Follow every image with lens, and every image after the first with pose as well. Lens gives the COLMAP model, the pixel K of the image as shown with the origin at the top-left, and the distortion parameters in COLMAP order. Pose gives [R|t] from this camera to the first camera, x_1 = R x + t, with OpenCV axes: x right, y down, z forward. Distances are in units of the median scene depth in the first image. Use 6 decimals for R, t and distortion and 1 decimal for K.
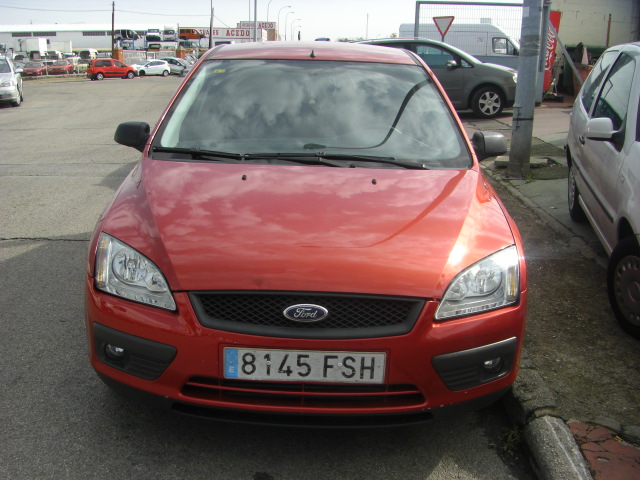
lens RADIAL K [[729.6, 0, 284.8], [0, 729.6, 312.4], [0, 0, 1]] dist [-0.162907, 0.051111]
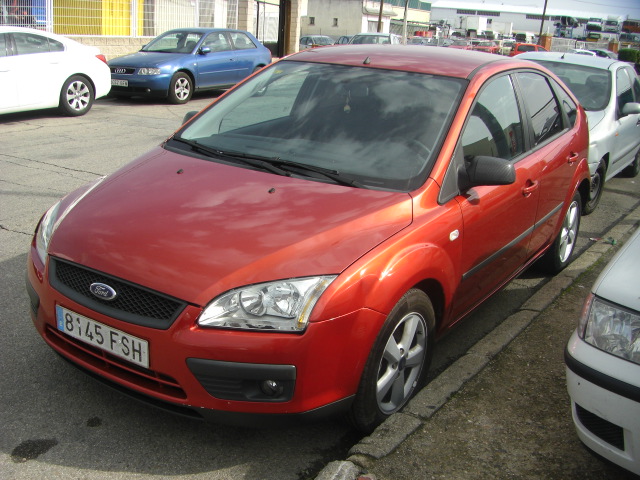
lens RADIAL K [[729.6, 0, 284.8], [0, 729.6, 312.4], [0, 0, 1]] dist [-0.162907, 0.051111]
pose [[0.828702, 0.231168, -0.509720, 0.767462], [-0.217750, 0.972132, 0.086864, -0.115221], [0.515595, 0.039007, 0.855944, 0.134669]]
